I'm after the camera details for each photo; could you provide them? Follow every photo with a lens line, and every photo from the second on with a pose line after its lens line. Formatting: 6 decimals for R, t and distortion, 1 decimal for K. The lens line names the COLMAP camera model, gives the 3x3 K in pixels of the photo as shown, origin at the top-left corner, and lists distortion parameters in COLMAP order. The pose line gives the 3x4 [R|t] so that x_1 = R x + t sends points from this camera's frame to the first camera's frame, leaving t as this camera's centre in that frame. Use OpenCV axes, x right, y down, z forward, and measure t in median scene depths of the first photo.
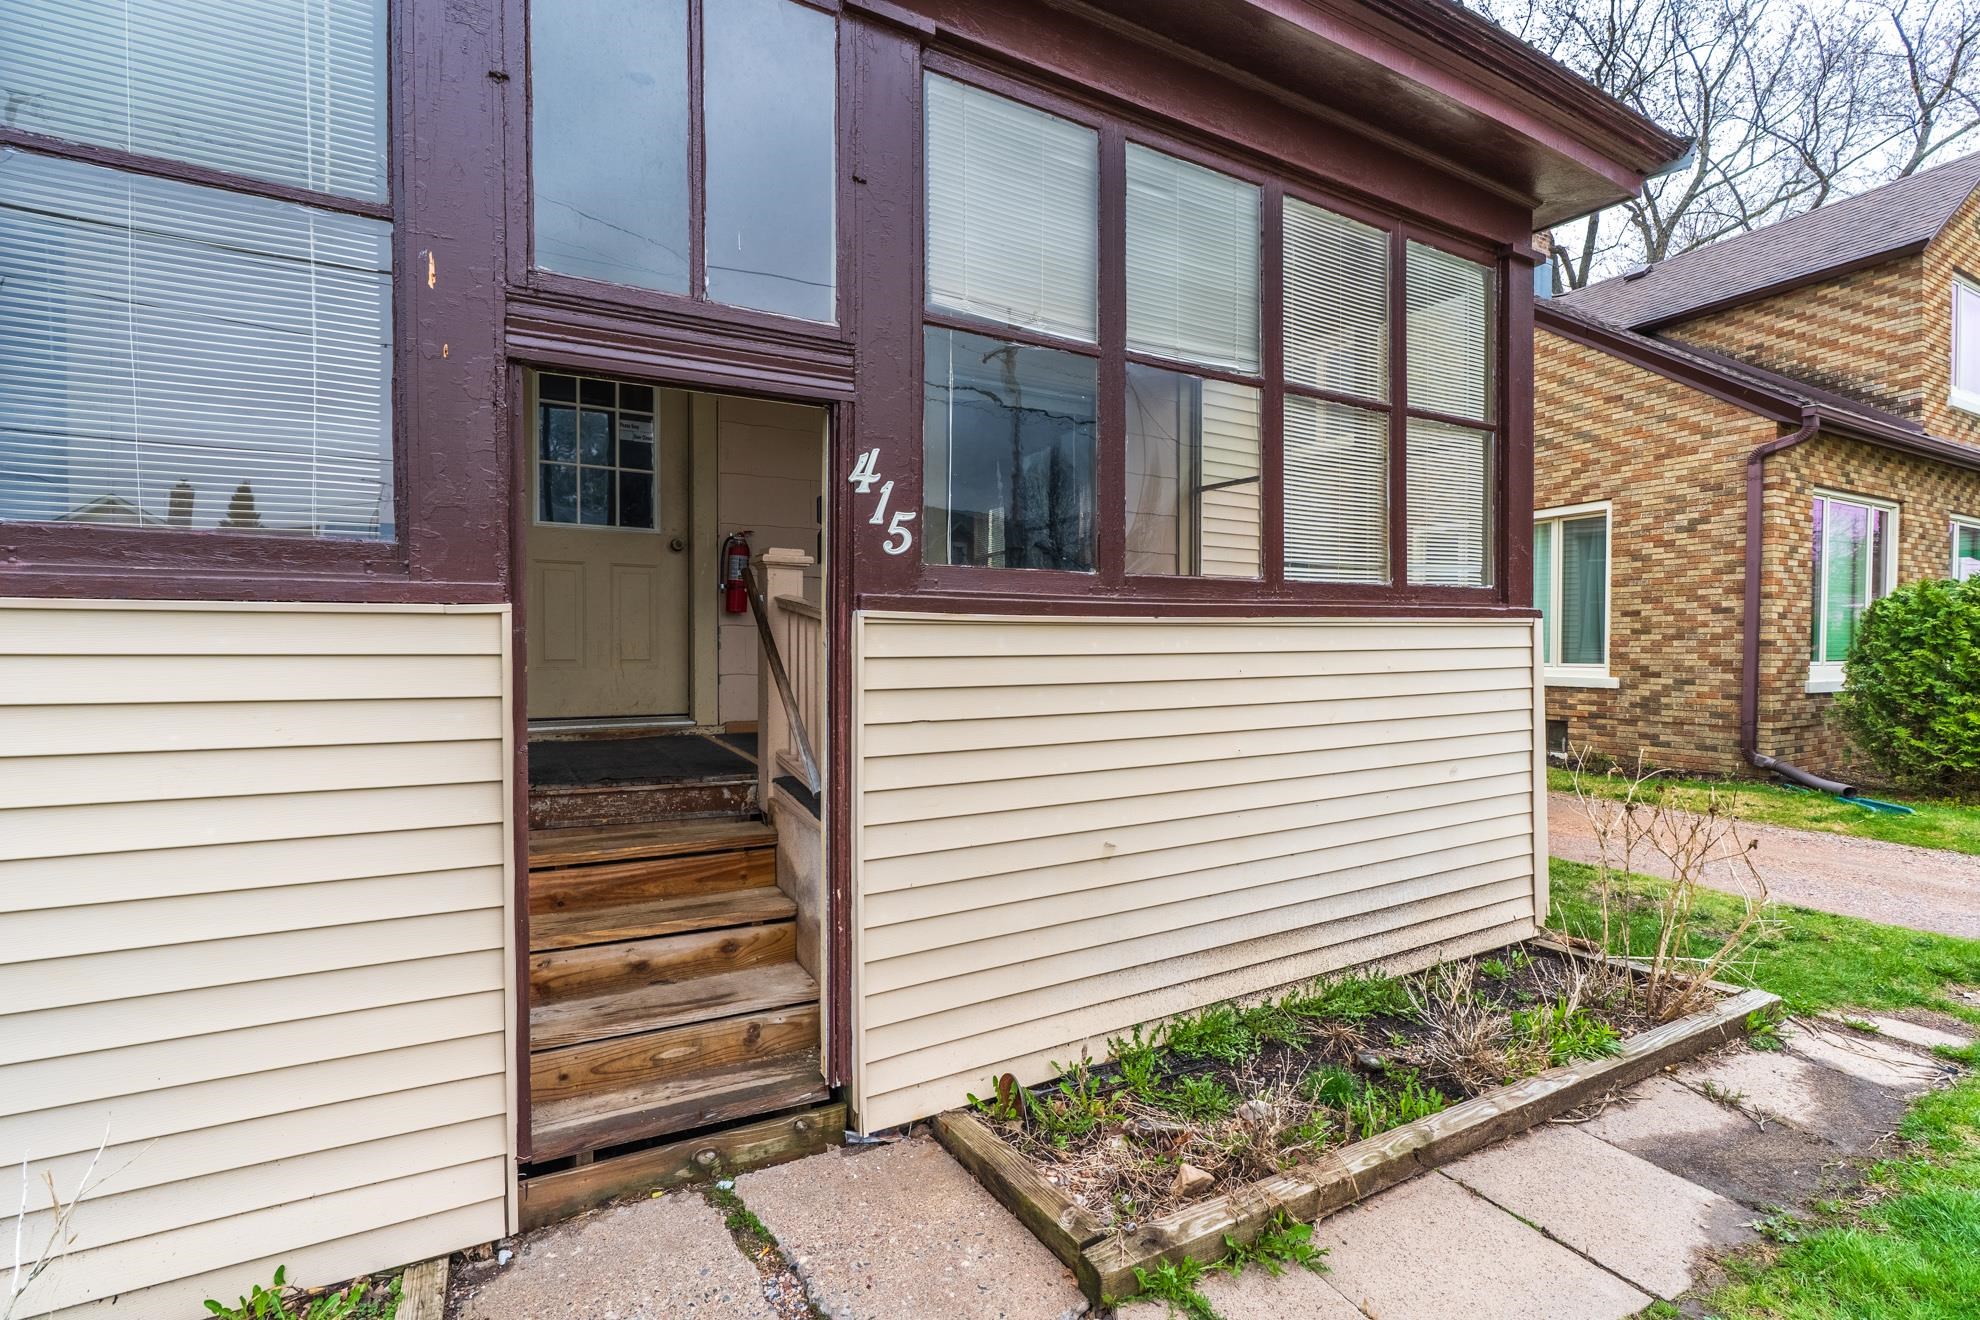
lens RADIAL K [[903.5, 0, 985.6], [0, 903.5, 666.7], [0, 0, 1]] dist [-0.004054, 0.001800]
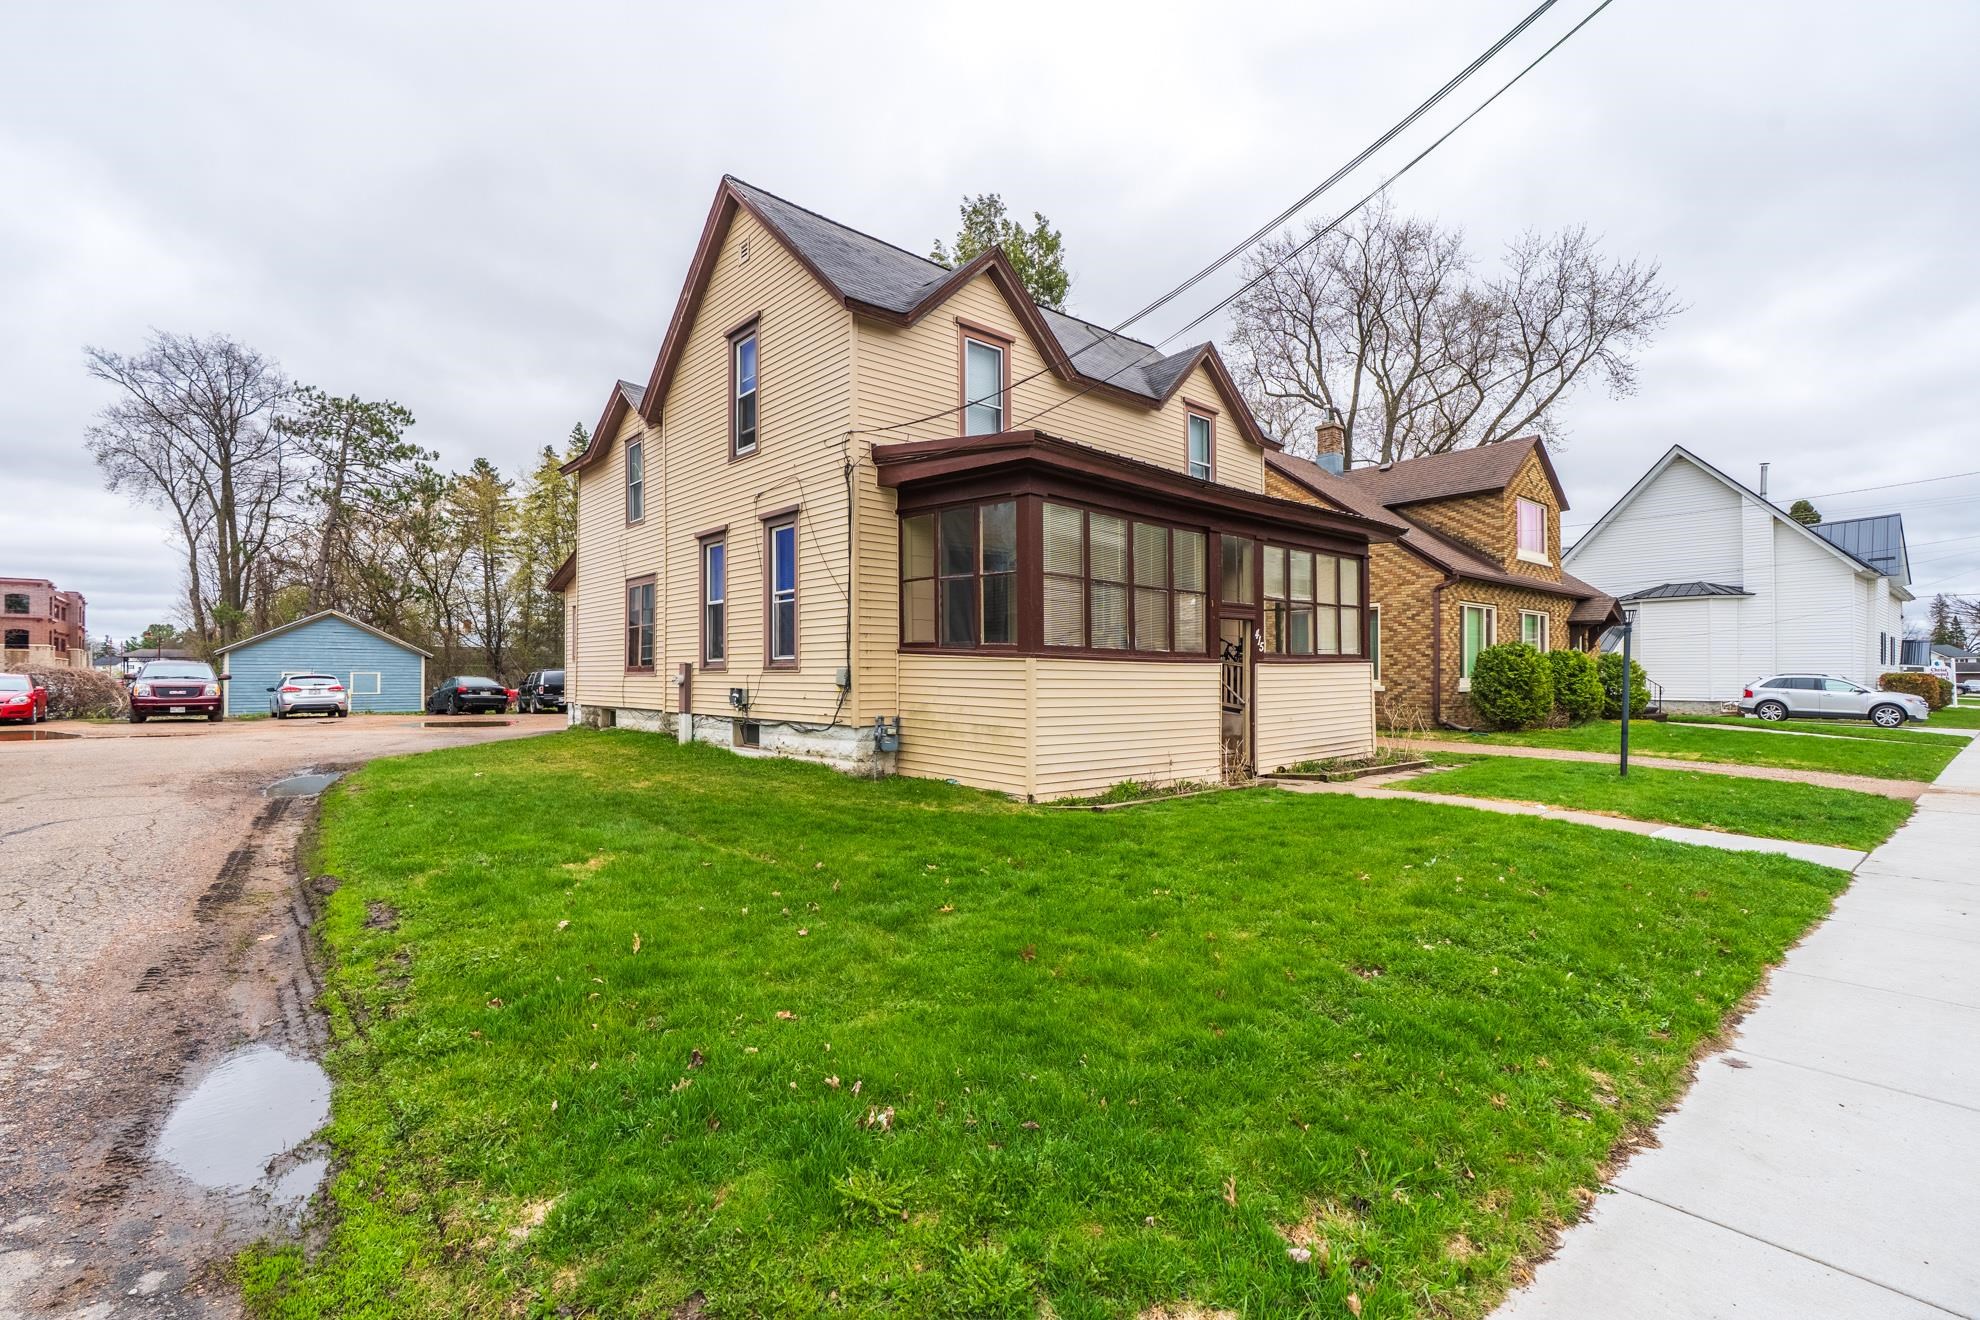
lens RADIAL K [[903.5, 0, 996.0], [0, 903.5, 667.1], [0, 0, 1]] dist [-0.004054, 0.001800]
pose [[0.974970, -0.000346, 0.222337, -0.715349], [0.006731, 0.999586, -0.027959, 0.022234], [-0.222235, 0.028756, 0.974569, -0.938256]]
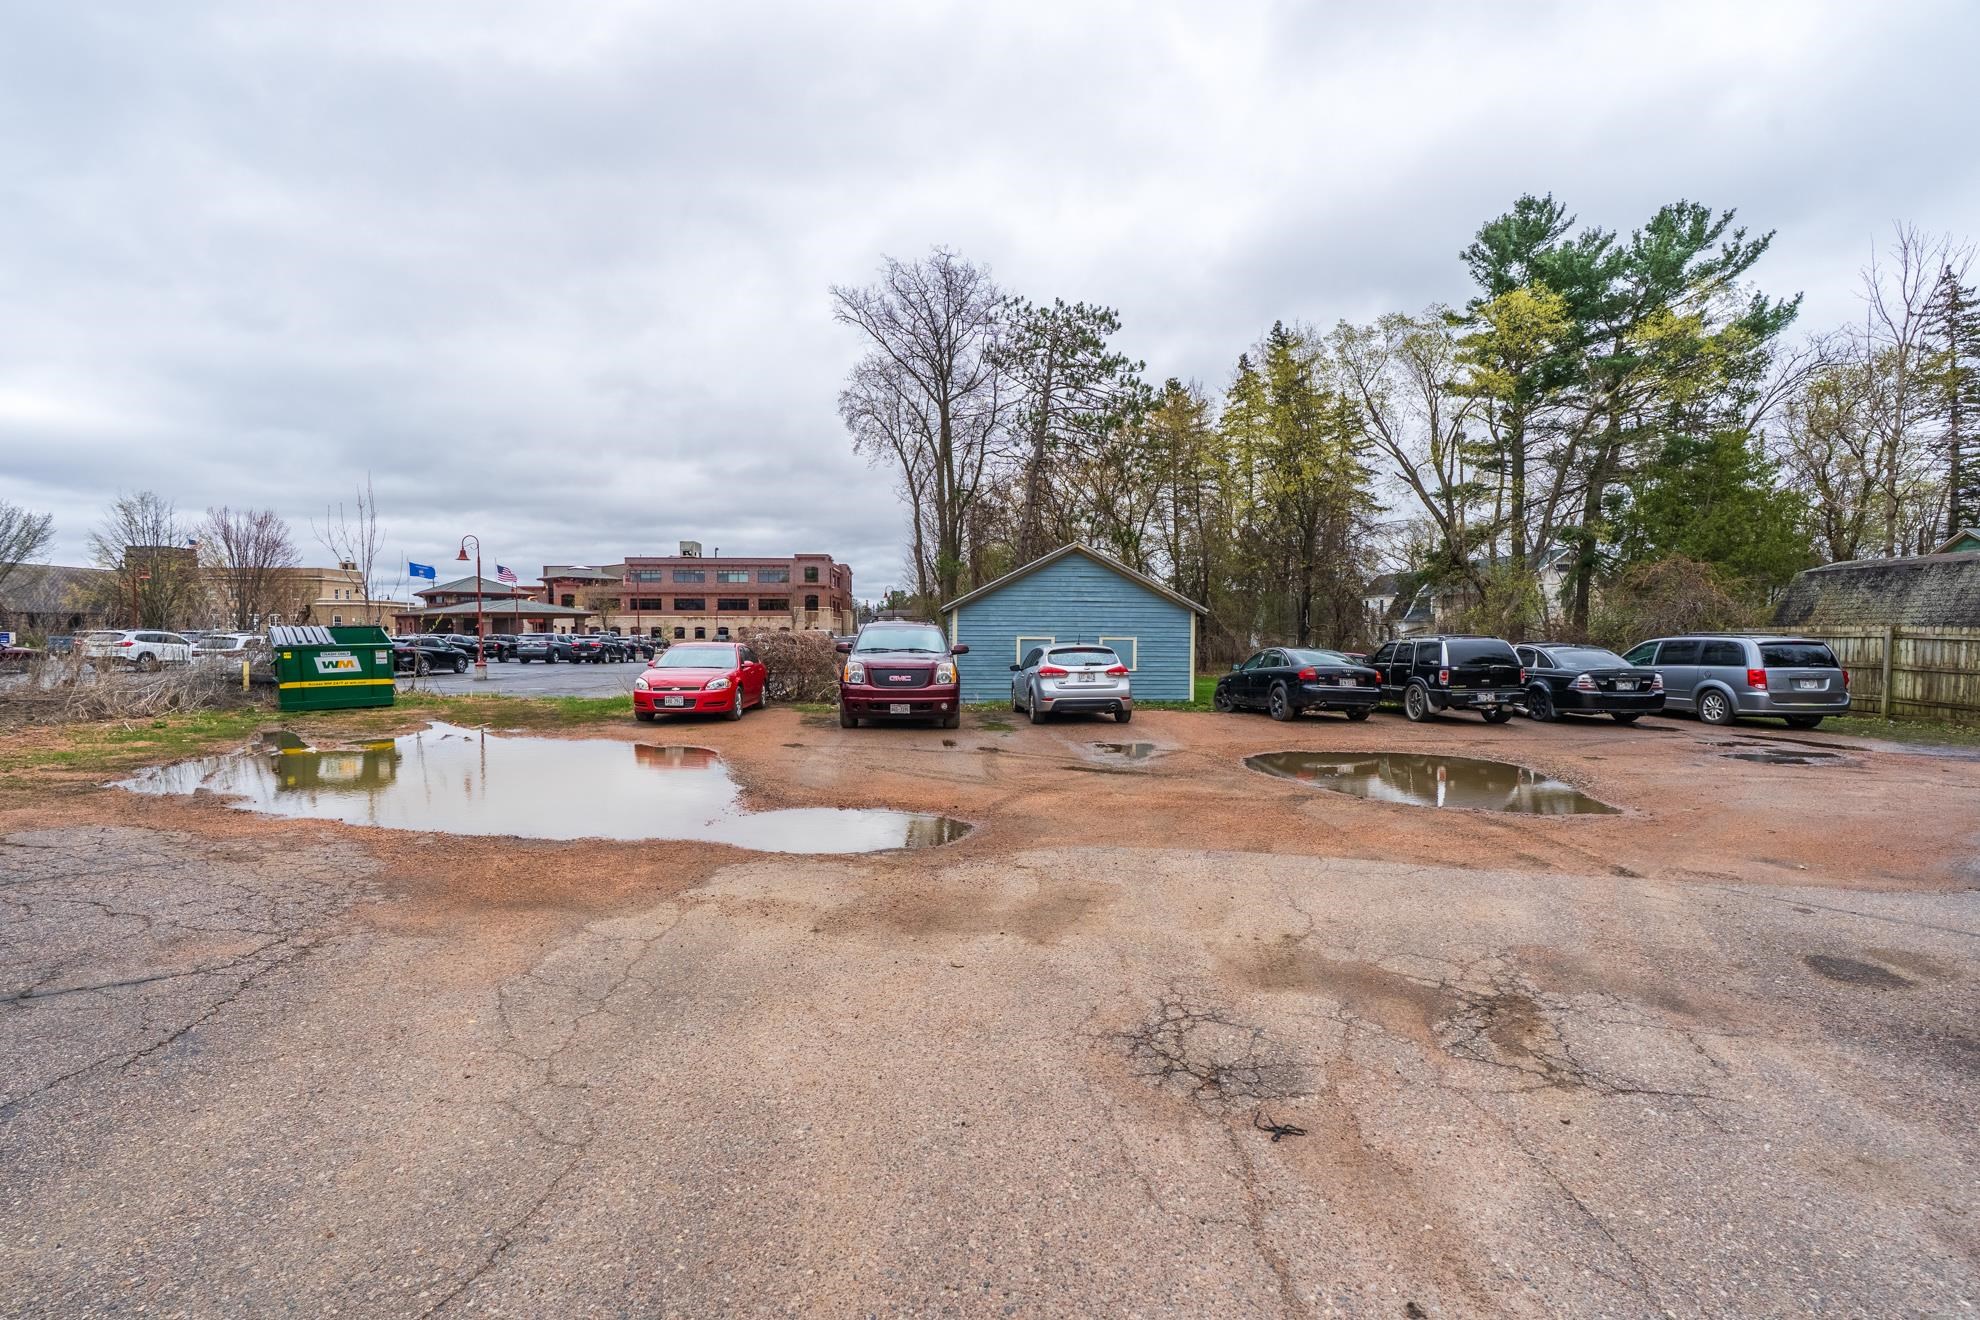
lens RADIAL K [[903.5, 0, 969.6], [0, 903.5, 660.2], [0, 0, 1]] dist [-0.004054, 0.001800]
pose [[0.902694, 0.016037, -0.429984, -1.744832], [-0.011137, 0.999841, 0.013910, -0.046155], [0.430139, -0.007768, 0.902729, 0.917035]]
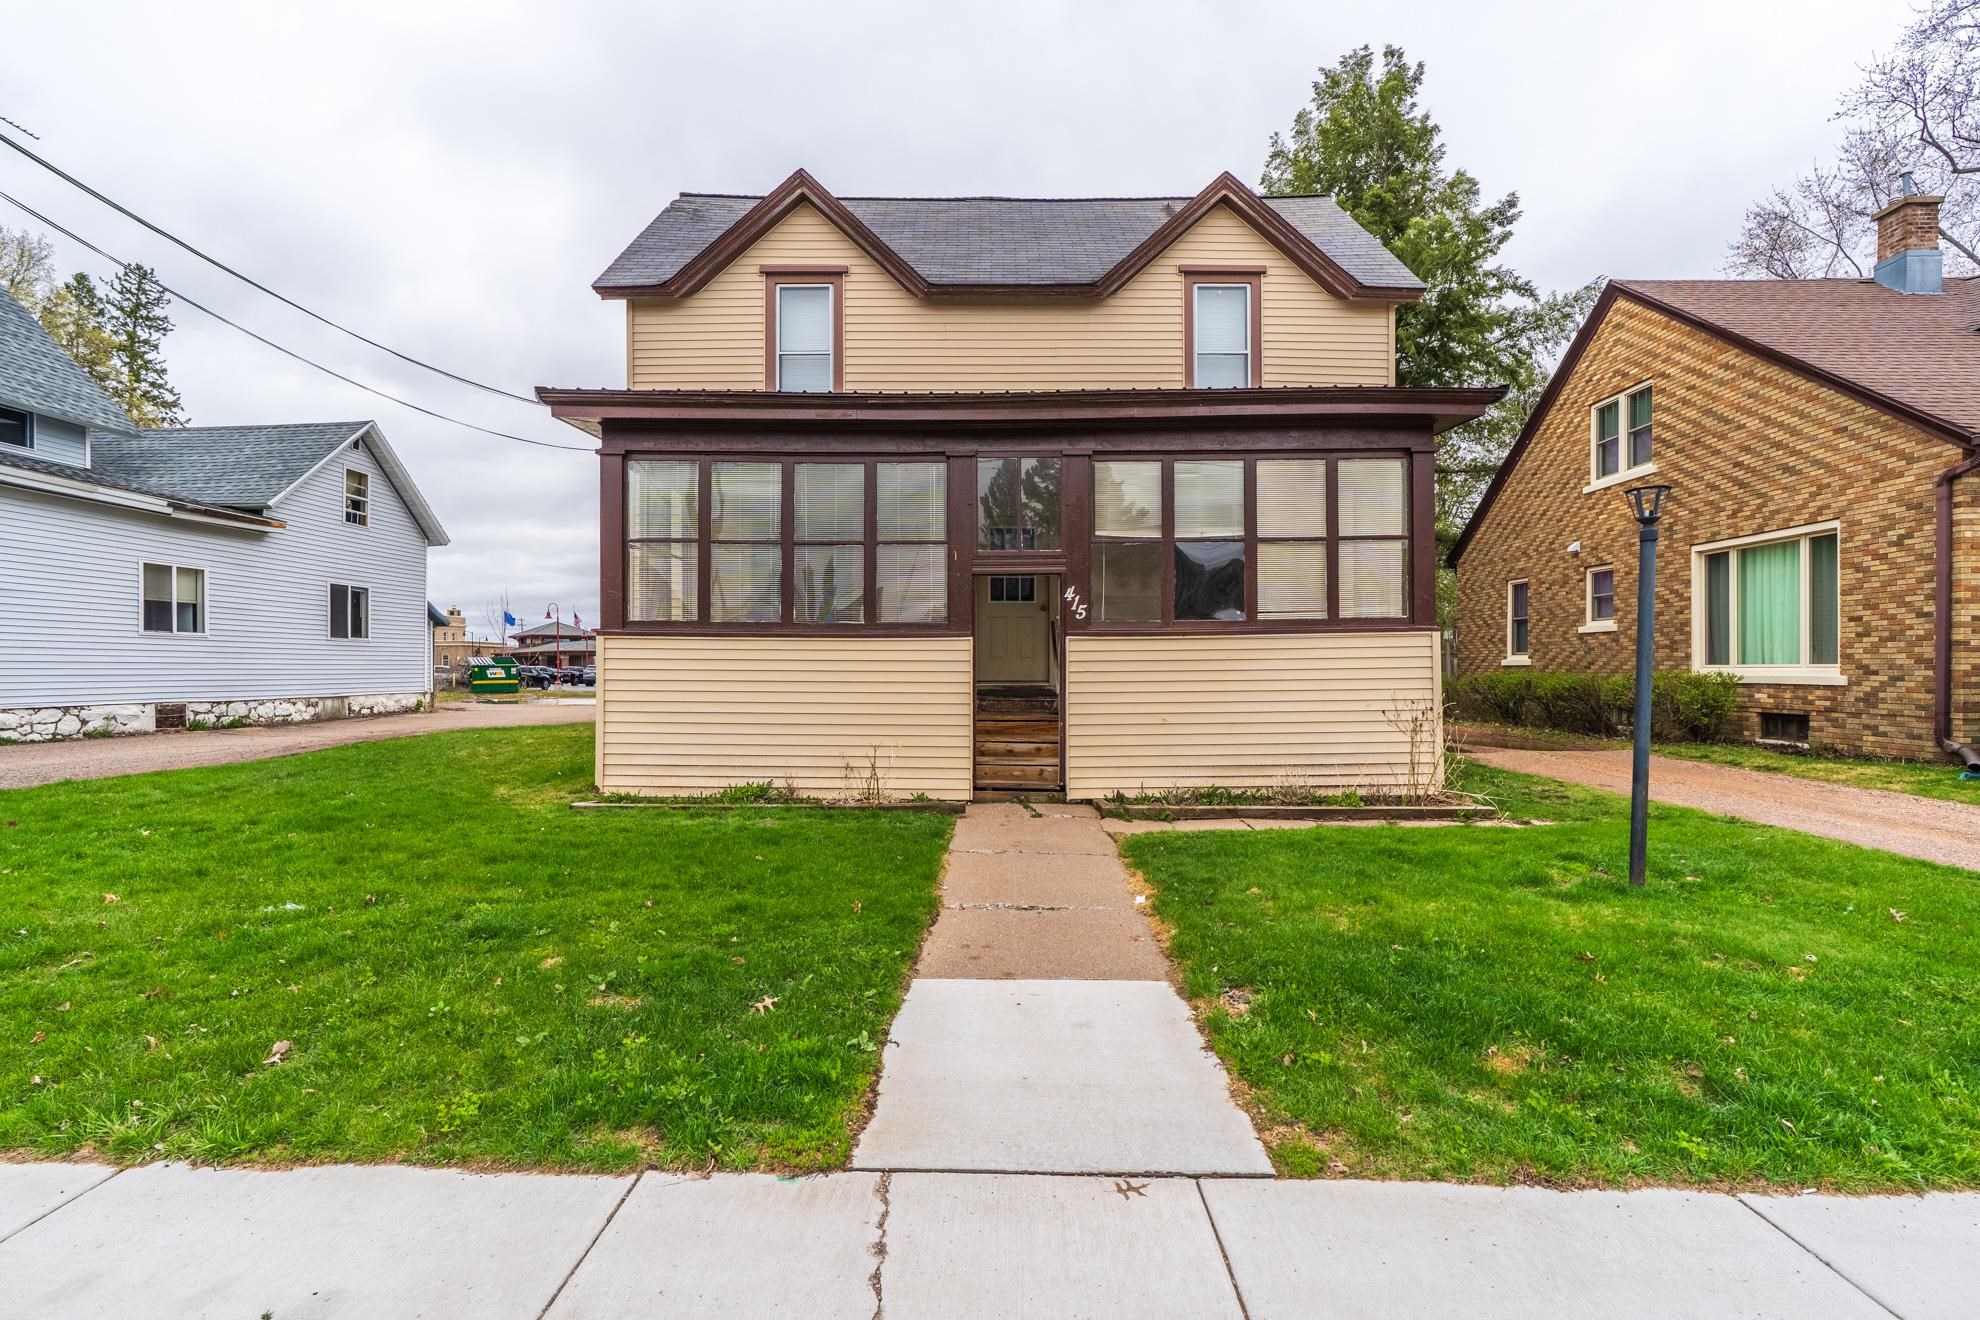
lens RADIAL K [[903.5, 0, 968.9], [0, 903.5, 672.2], [0, 0, 1]] dist [-0.004054, 0.001800]
pose [[0.869306, 0.000092, -0.494274, 0.328666], [-0.006407, 0.999918, -0.011082, 0.029502], [0.494232, 0.012800, 0.869236, -0.567254]]
